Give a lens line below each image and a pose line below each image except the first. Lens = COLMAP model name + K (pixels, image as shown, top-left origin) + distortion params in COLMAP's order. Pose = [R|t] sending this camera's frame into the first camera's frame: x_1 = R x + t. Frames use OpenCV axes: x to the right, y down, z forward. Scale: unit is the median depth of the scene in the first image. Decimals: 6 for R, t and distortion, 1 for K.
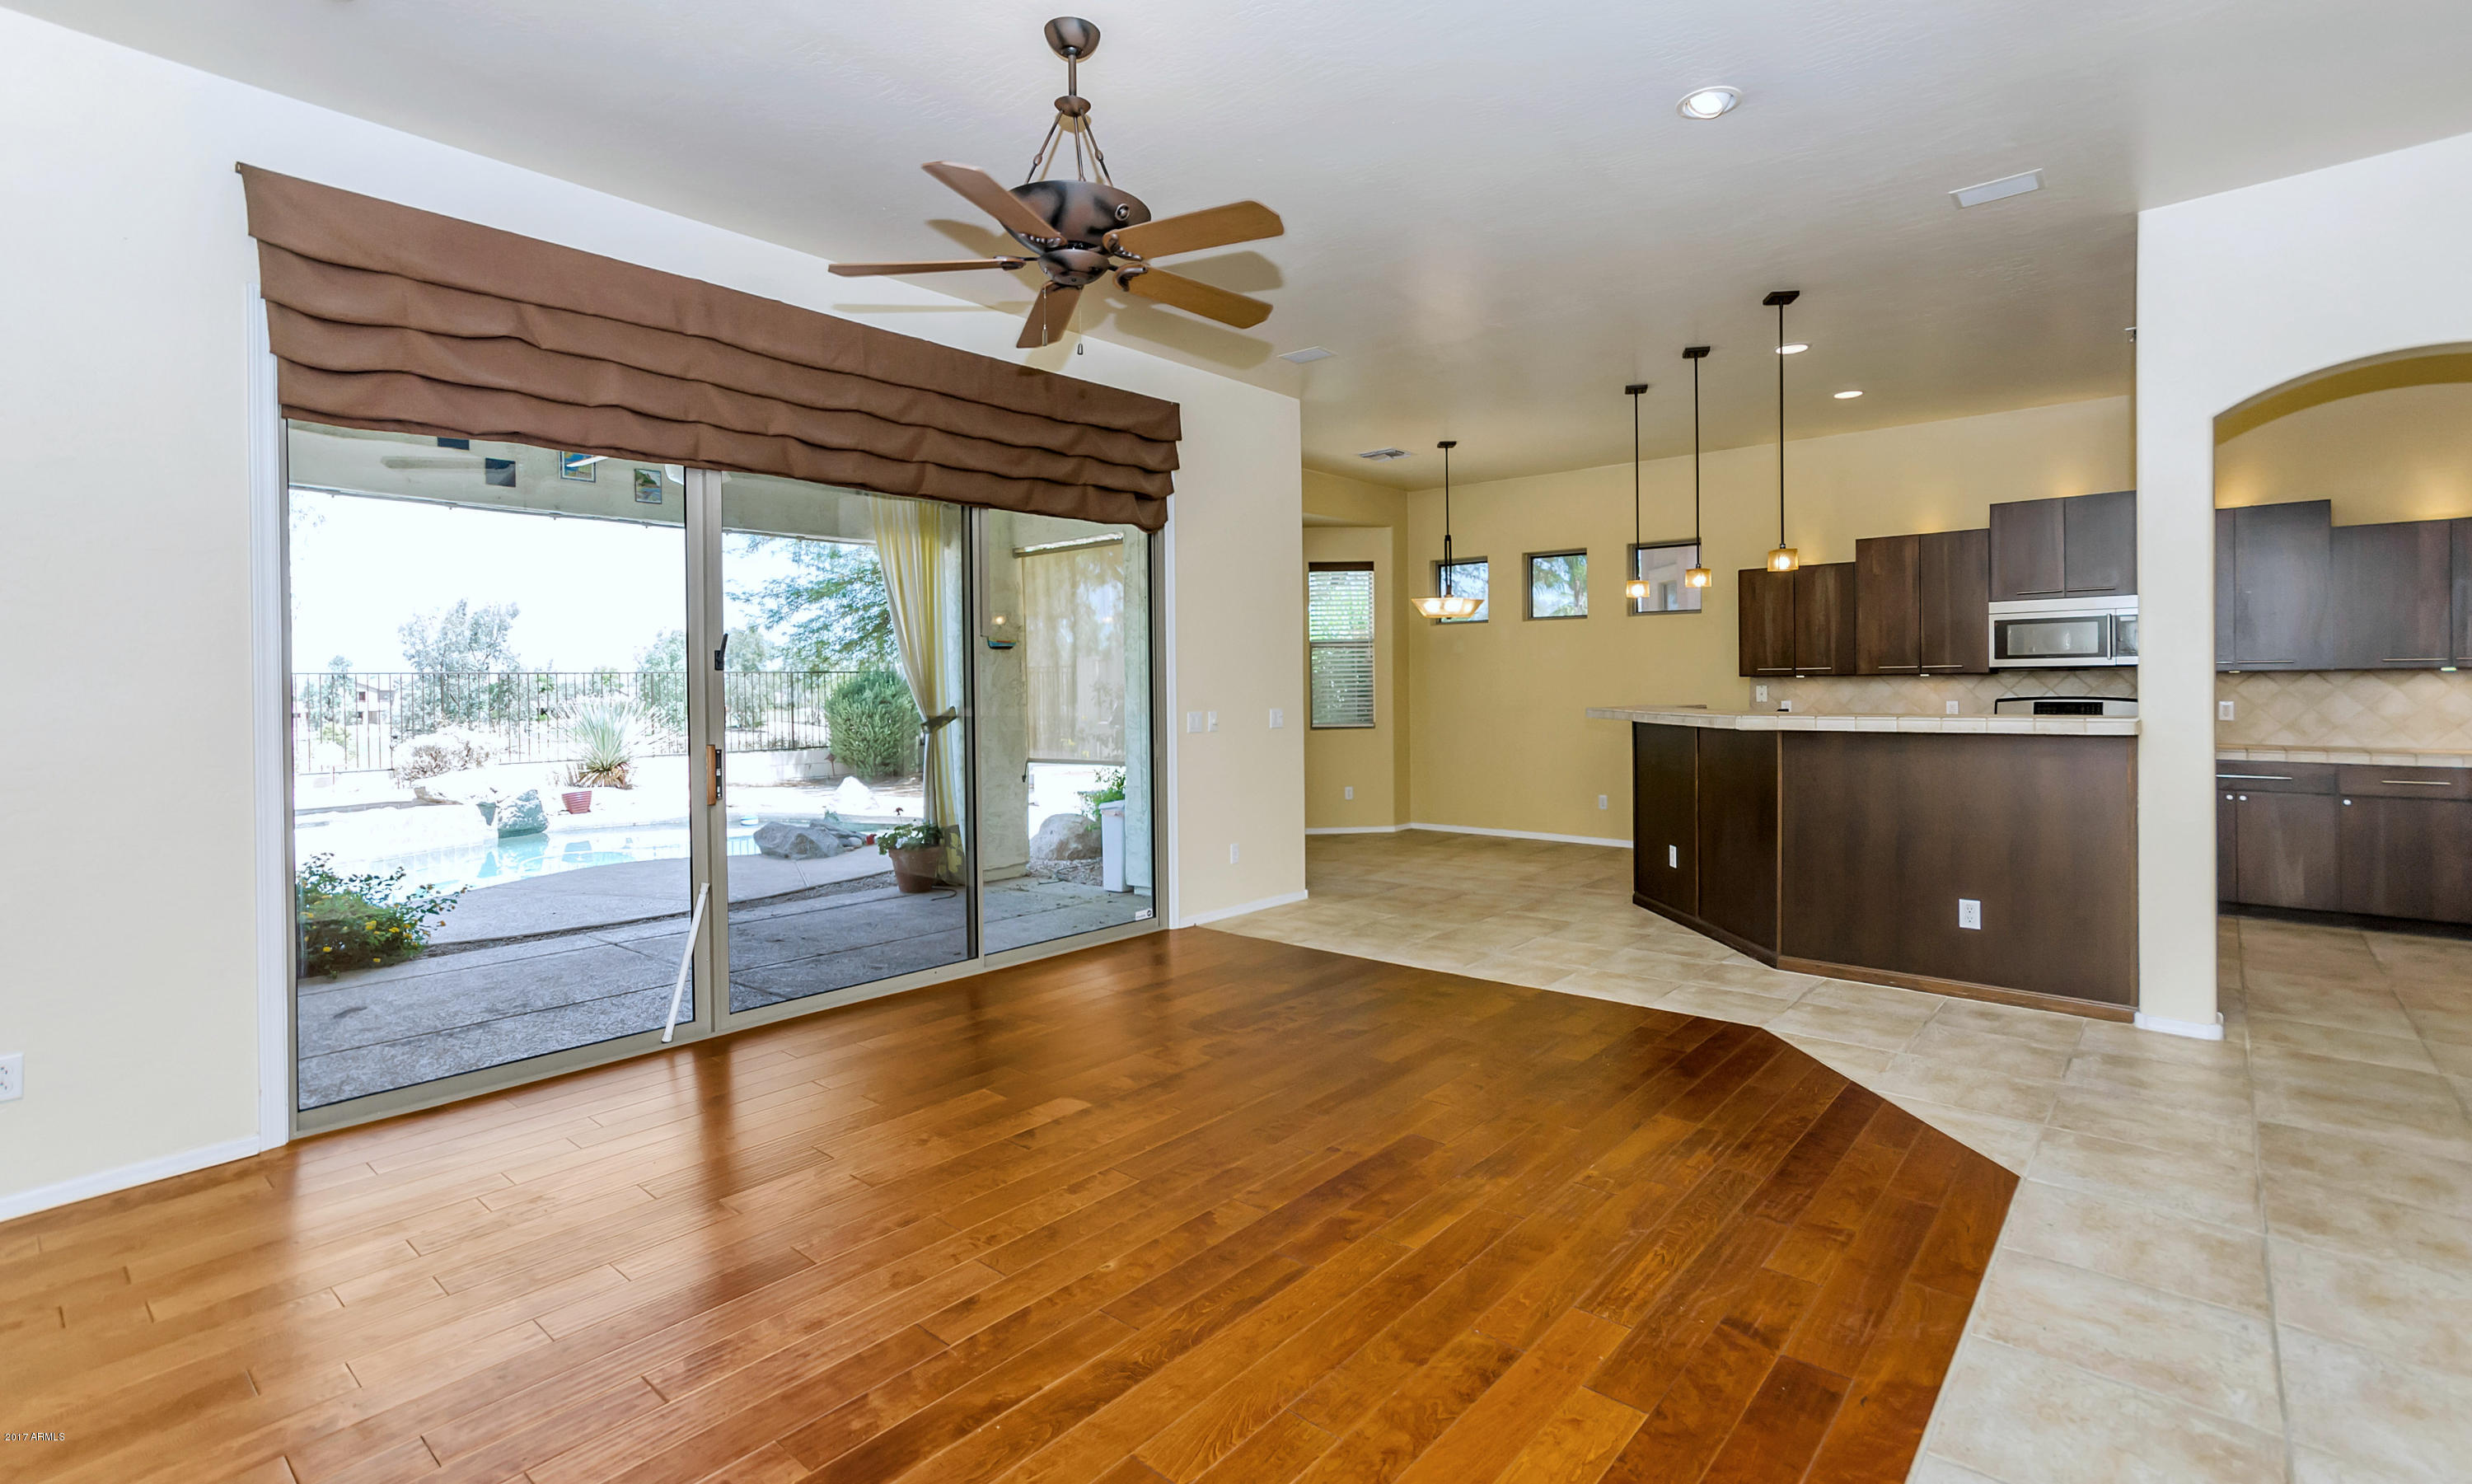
lens RADIAL K [[1134.1, 0, 1223.4], [0, 1134.1, 694.0], [0, 0, 1]] dist [0.010703, 0.004308]
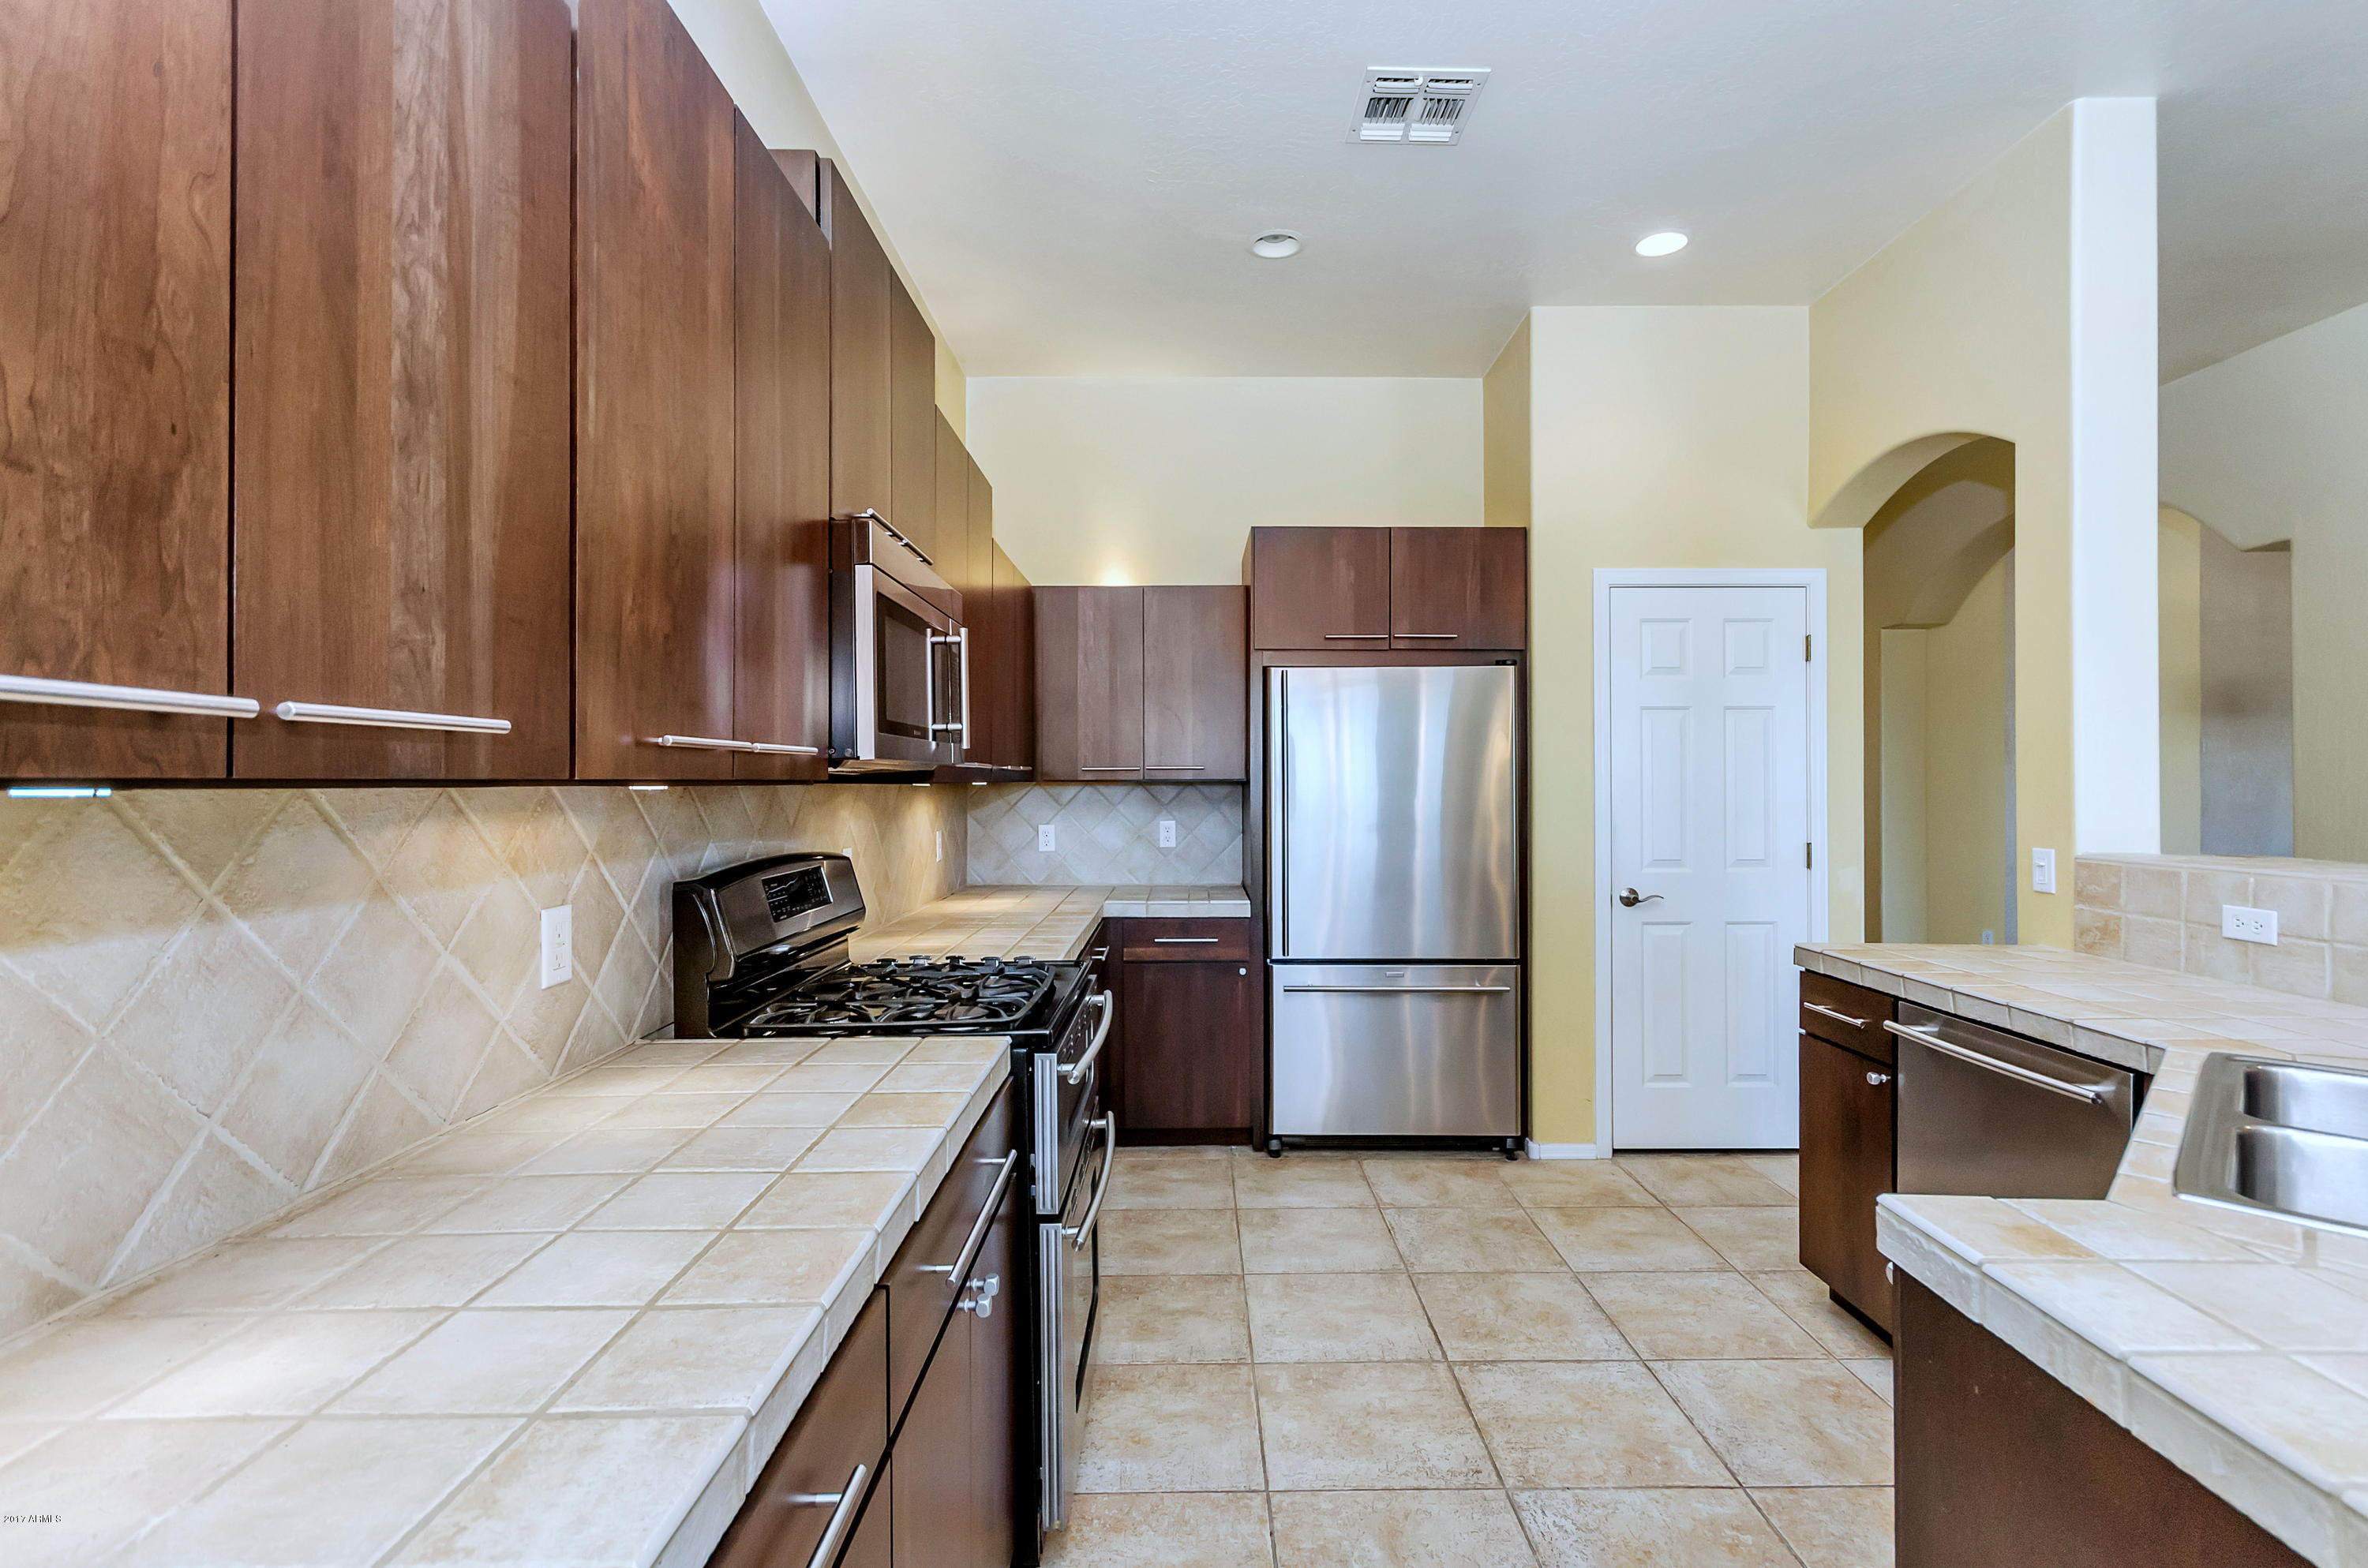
lens RADIAL K [[1076.7, 0, 1218.6], [0, 1076.7, 776.7], [0, 0, 1]] dist [0.005821, 0.000562]
pose [[-0.684848, 0.013430, 0.728563, 0.647281], [0.012008, 0.999902, -0.007145, -0.025119], [-0.728587, 0.003855, -0.684942, 1.681318]]
